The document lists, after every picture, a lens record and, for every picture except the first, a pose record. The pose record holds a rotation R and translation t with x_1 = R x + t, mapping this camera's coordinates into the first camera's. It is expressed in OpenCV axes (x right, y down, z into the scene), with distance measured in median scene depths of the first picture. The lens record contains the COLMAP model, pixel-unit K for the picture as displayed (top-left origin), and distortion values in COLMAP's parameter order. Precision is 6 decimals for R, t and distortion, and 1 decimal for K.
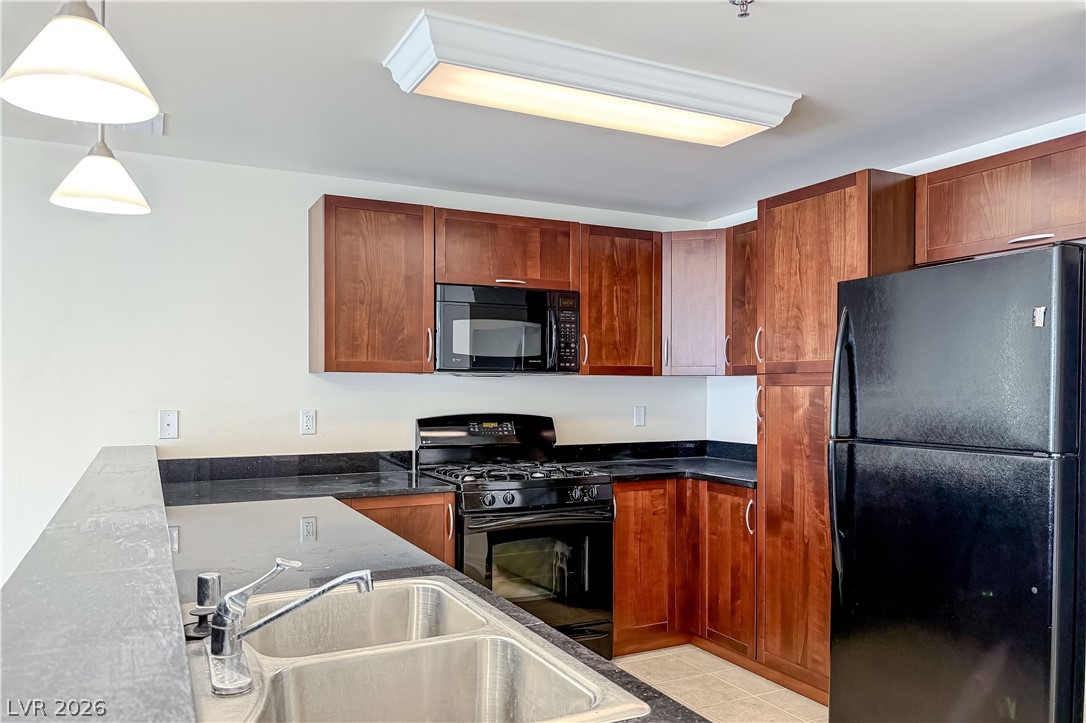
lens RADIAL K [[795.6, 0, 542.1], [0, 795.6, 391.9], [0, 0, 1]] dist [0.000364, 0.000417]
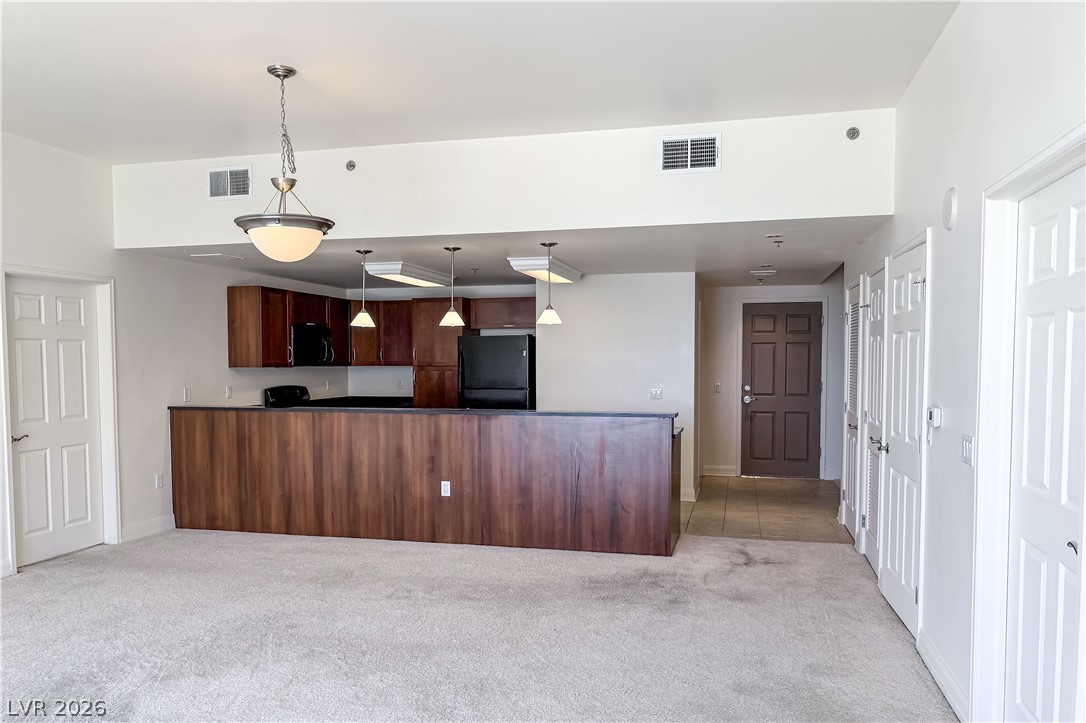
lens RADIAL K [[795.6, 0, 542.1], [0, 795.6, 391.9], [0, 0, 1]] dist [0.000364, 0.000417]
pose [[0.660202, -0.034866, 0.750278, -1.276839], [0.015443, 0.999341, 0.032852, -0.016383], [-0.750929, -0.010103, 0.660305, -0.917020]]
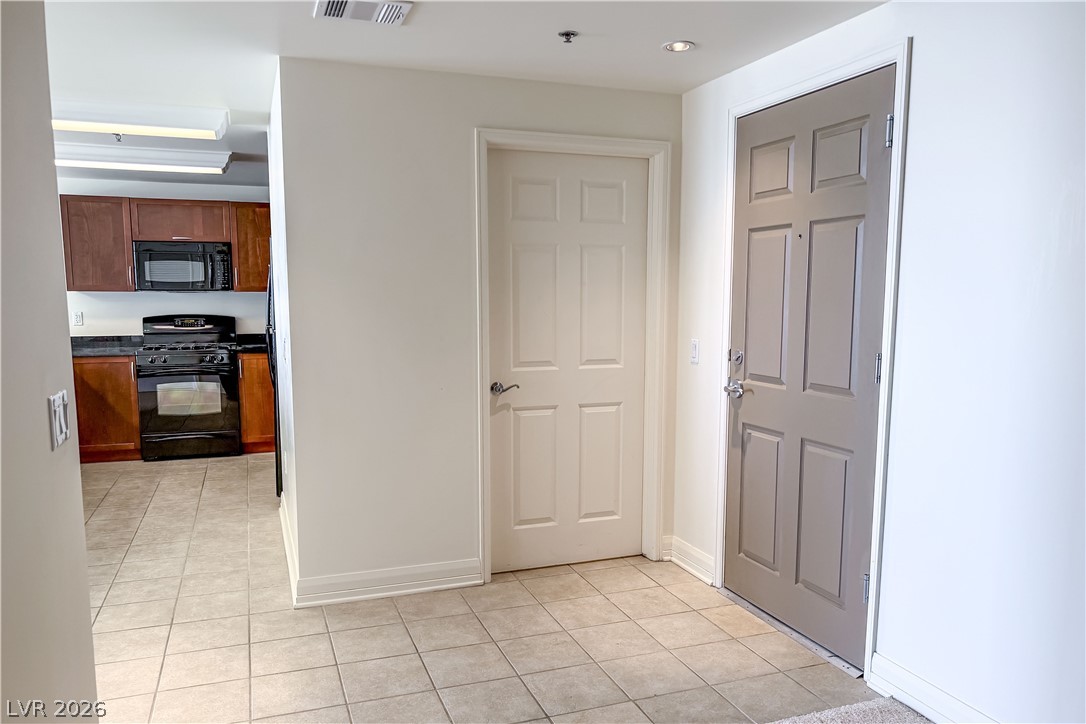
lens RADIAL K [[830.5, 0, 543.0], [0, 830.5, 362.0], [0, 0, 1]] dist [0.000787, -0.000524]
pose [[0.992568, 0.007271, -0.121477, 0.935735], [0.001438, 0.997443, 0.071451, 0.002826], [0.121686, -0.071095, 0.990019, -0.696421]]
